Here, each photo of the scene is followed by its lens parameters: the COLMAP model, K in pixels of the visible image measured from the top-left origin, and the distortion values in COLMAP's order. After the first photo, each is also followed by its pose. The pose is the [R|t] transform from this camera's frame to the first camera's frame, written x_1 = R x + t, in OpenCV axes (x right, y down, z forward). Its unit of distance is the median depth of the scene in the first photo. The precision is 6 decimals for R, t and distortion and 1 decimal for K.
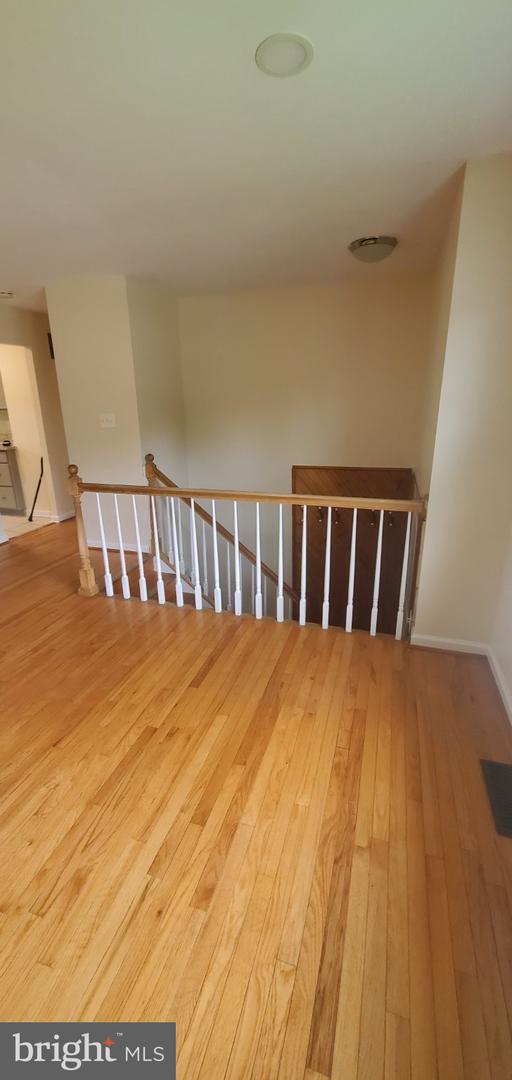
lens RADIAL K [[435.4, 0, 249.3], [0, 435.4, 534.7], [0, 0, 1]] dist [0.001162, -0.000257]
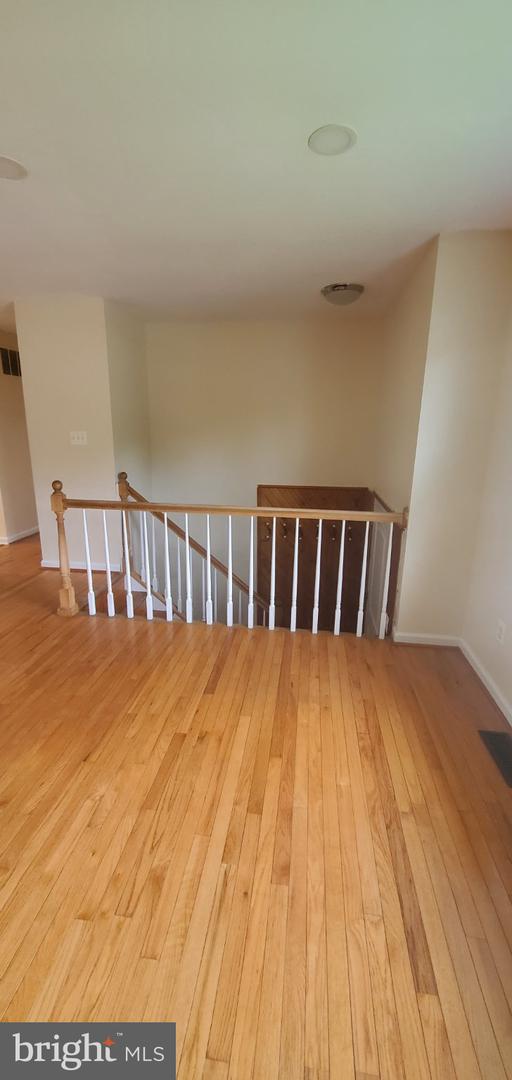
lens RADIAL K [[435.4, 0, 249.3], [0, 435.4, 534.7], [0, 0, 1]] dist [0.001162, -0.000257]
pose [[0.983906, -0.014690, 0.178082, -0.213916], [0.024266, 0.998367, -0.051716, 0.030684], [-0.177032, 0.055205, 0.982656, -0.050037]]
